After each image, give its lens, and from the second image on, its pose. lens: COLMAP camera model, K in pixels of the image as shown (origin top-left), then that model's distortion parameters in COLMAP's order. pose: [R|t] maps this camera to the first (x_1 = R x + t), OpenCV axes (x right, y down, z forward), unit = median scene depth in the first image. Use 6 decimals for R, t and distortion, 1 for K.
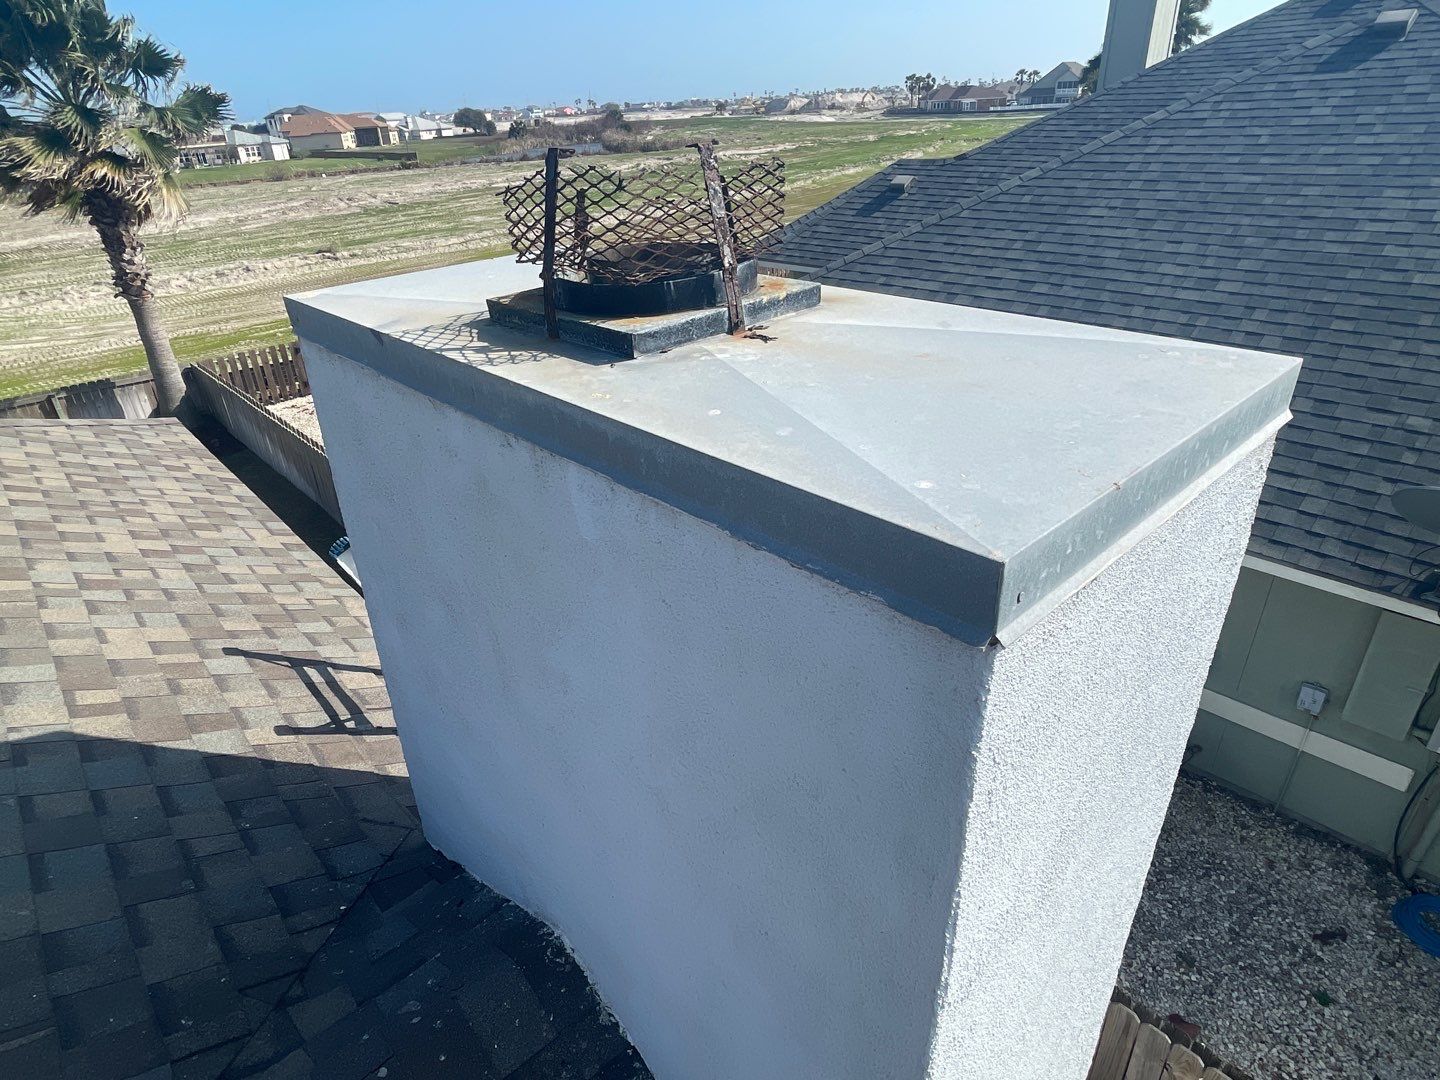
lens RADIAL K [[831.2, 0, 708.4], [0, 831.2, 544.8], [0, 0, 1]] dist [-0.020535, 0.015849]
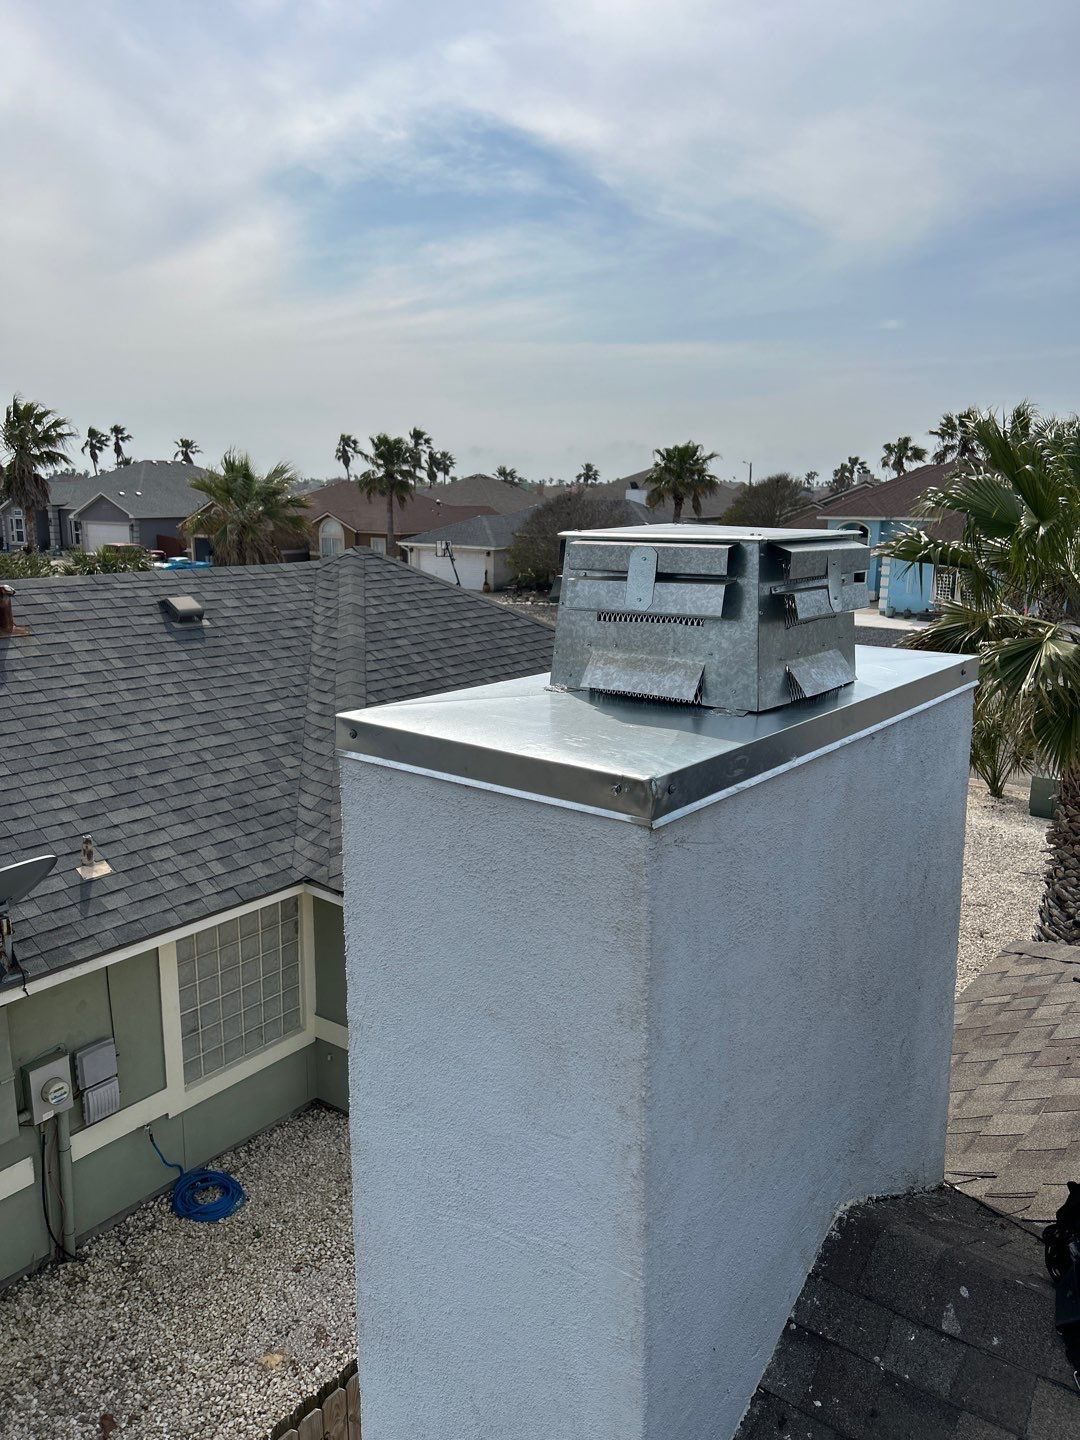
lens RADIAL K [[1088.0, 0, 543.8], [0, 1088.0, 717.2], [0, 0, 1]] dist [0.065212, -0.078805]
pose [[-0.166884, -0.160347, 0.972851, -0.308509], [0.465972, 0.856719, 0.221139, -0.127438], [-0.868919, 0.490226, -0.068256, 0.237345]]
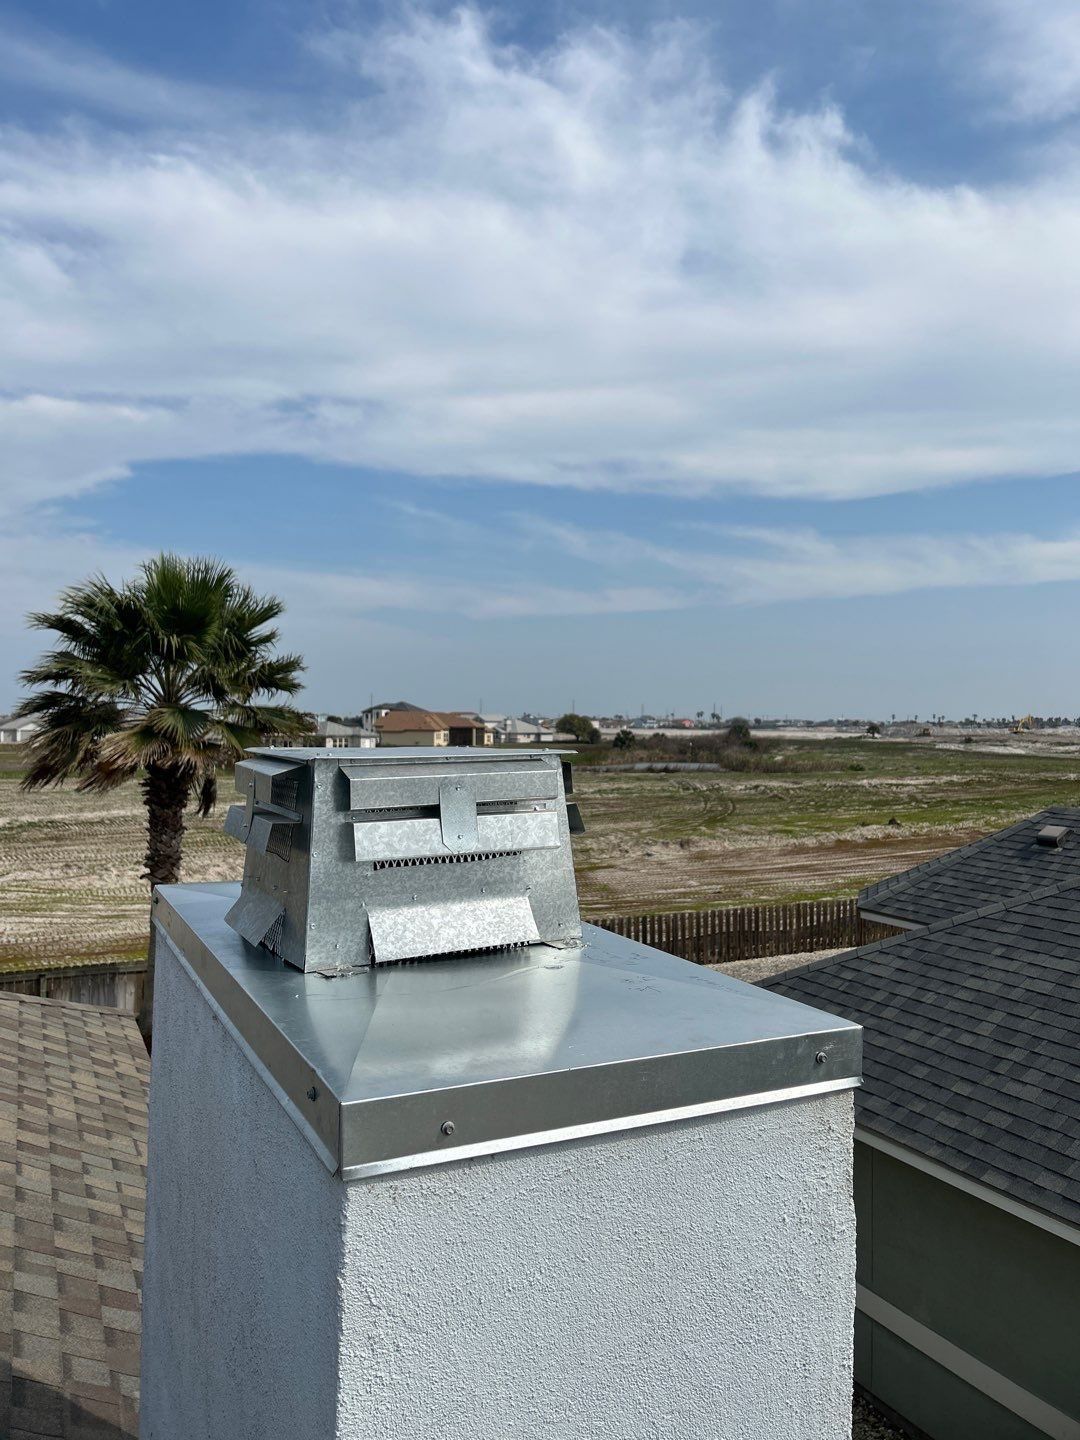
lens RADIAL K [[1088.0, 0, 543.8], [0, 1088.0, 717.2], [0, 0, 1]] dist [0.065212, -0.078805]
pose [[0.959128, 0.052649, -0.278032, 0.088642], [-0.177086, 0.878035, -0.444628, 0.016695], [0.220712, 0.475691, 0.851472, -0.062340]]
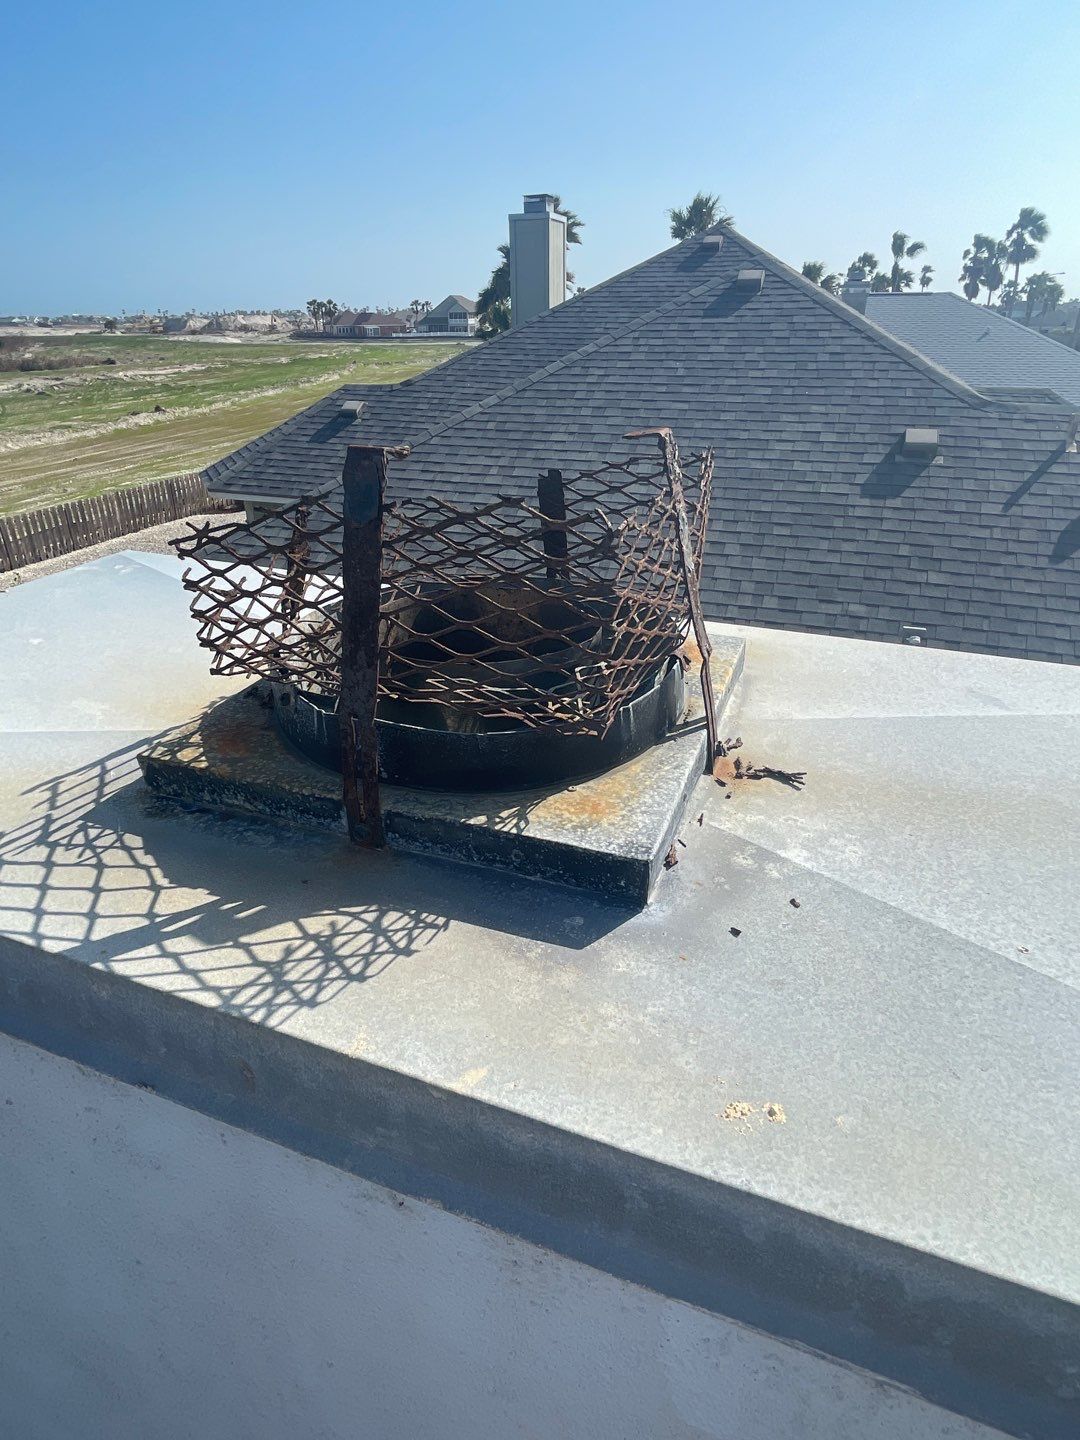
lens RADIAL K [[824.6, 0, 539.9], [0, 824.6, 708.1], [0, 0, 1]] dist [0.010459, -0.019116]
pose [[0.897173, -0.153820, 0.414028, -0.043837], [0.177974, 0.983829, -0.020145, -0.047167], [-0.404234, 0.091760, 0.910041, 0.086329]]
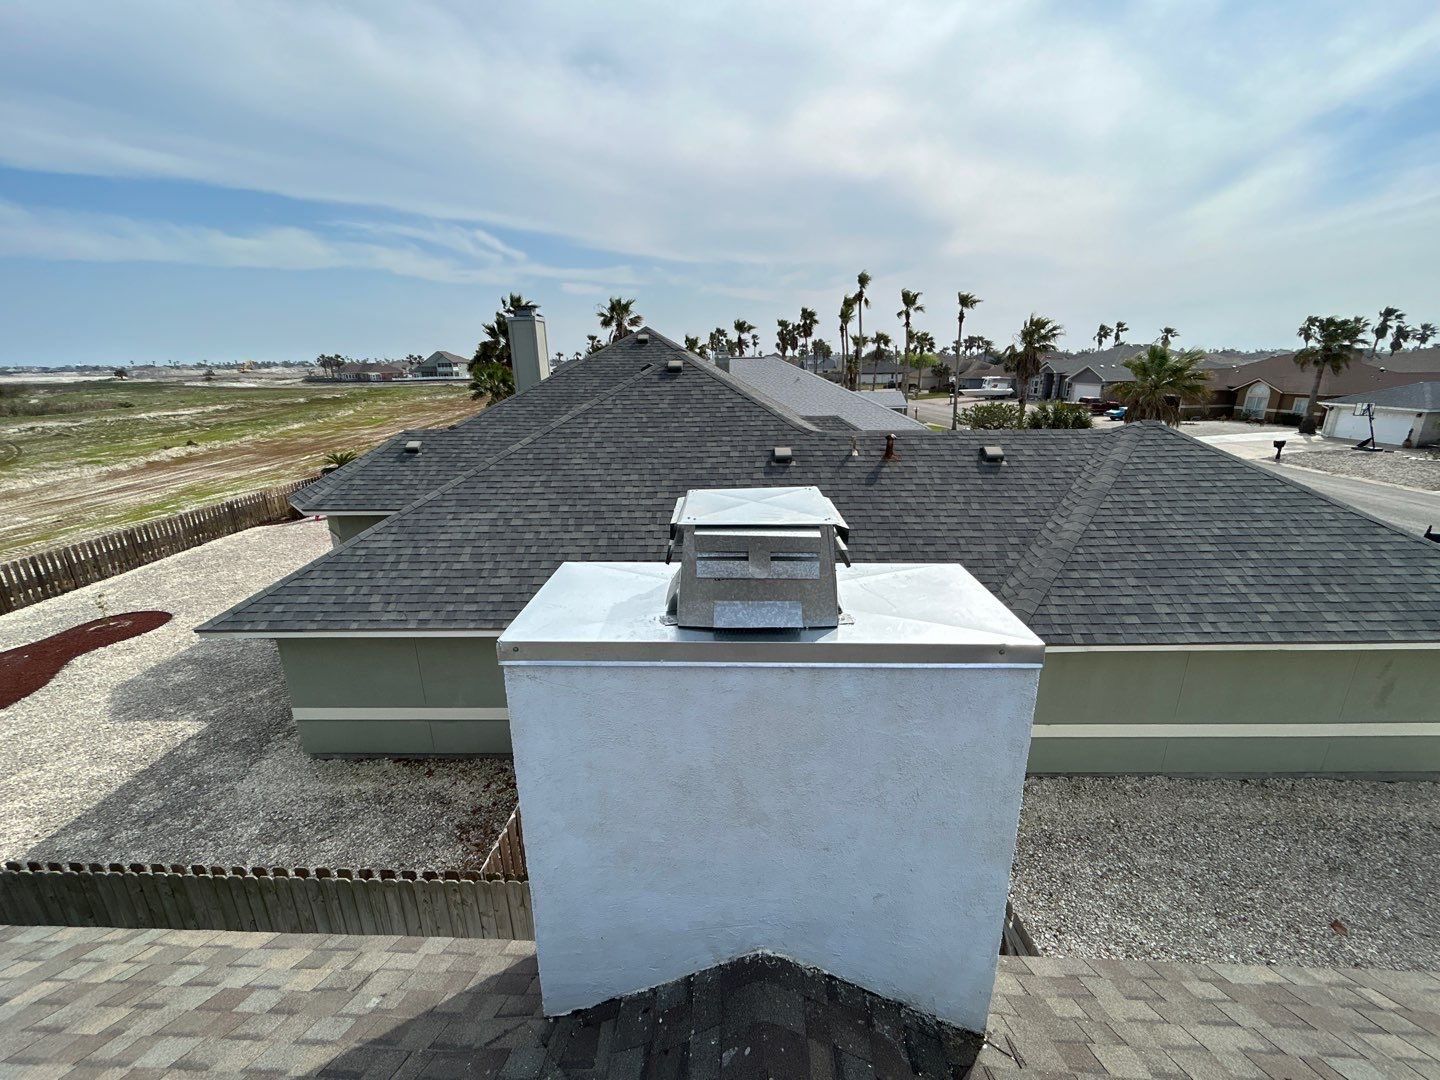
lens RADIAL K [[585.9, 0, 722.8], [0, 585.9, 537.9], [0, 0, 1]] dist [0.002145, 0.000138]
pose [[0.698019, -0.171560, 0.695224, -0.196021], [0.319853, 0.943339, -0.088352, -0.053418], [-0.640674, 0.284041, 0.713342, -0.009483]]
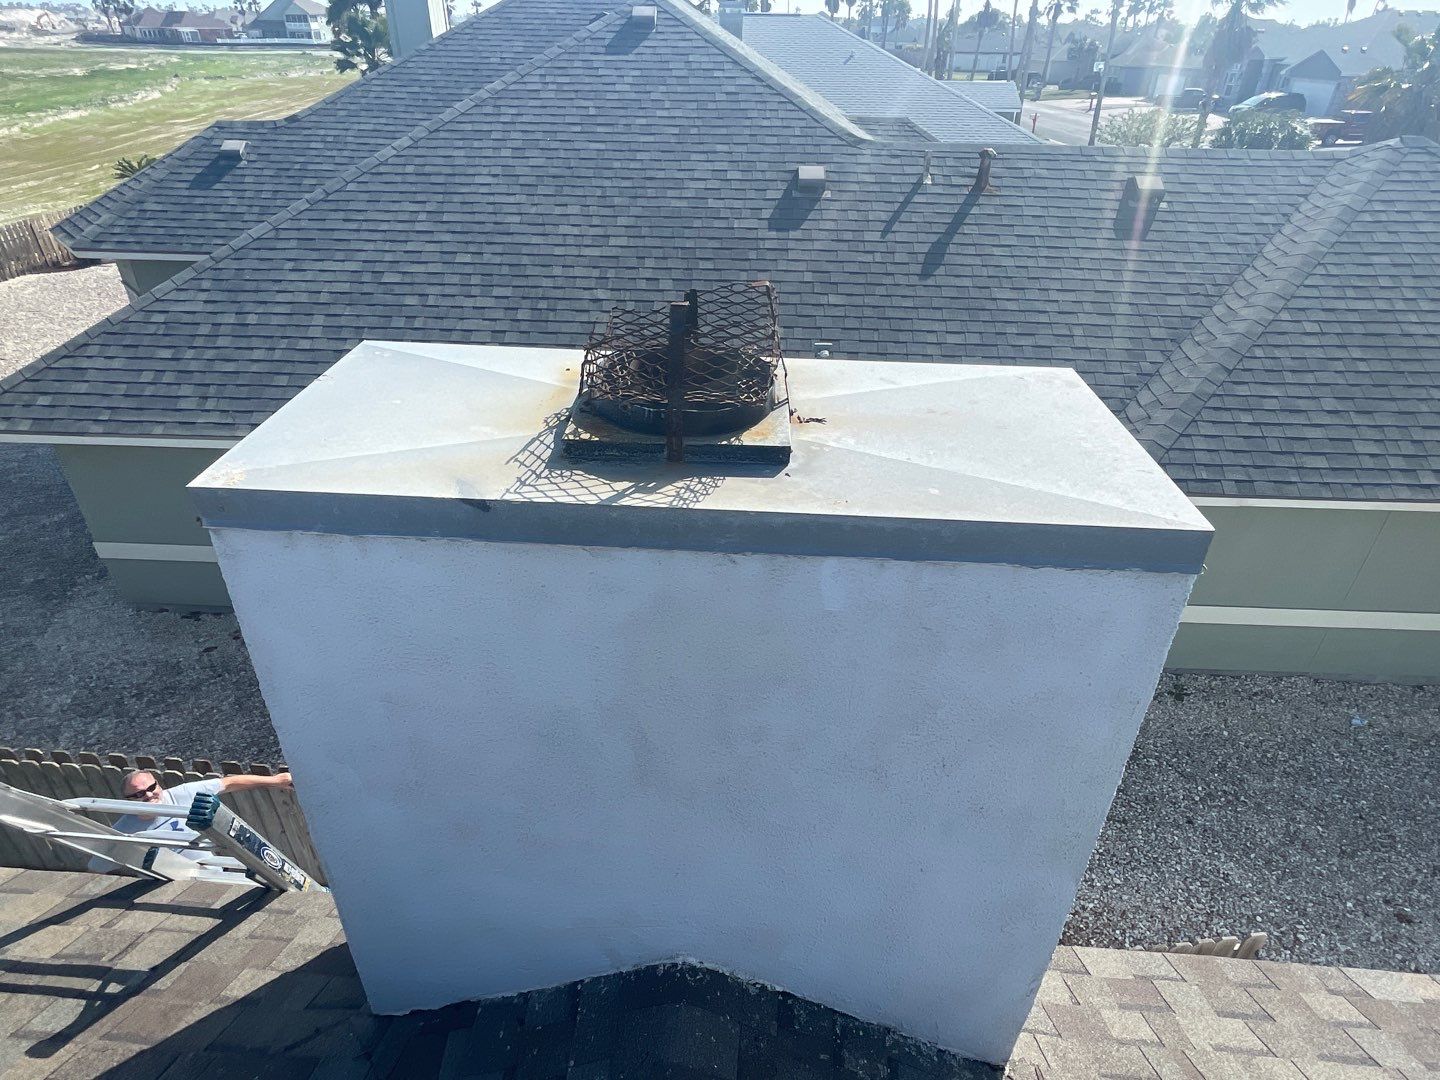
lens RADIAL K [[825.6, 0, 709.3], [0, 825.6, 545.0], [0, 0, 1]] dist [-0.012336, 0.010413]
pose [[0.717036, -0.325968, 0.616120, -0.139334], [0.287429, 0.943538, 0.164687, -0.049559], [-0.635015, 0.059004, 0.770243, 0.018998]]
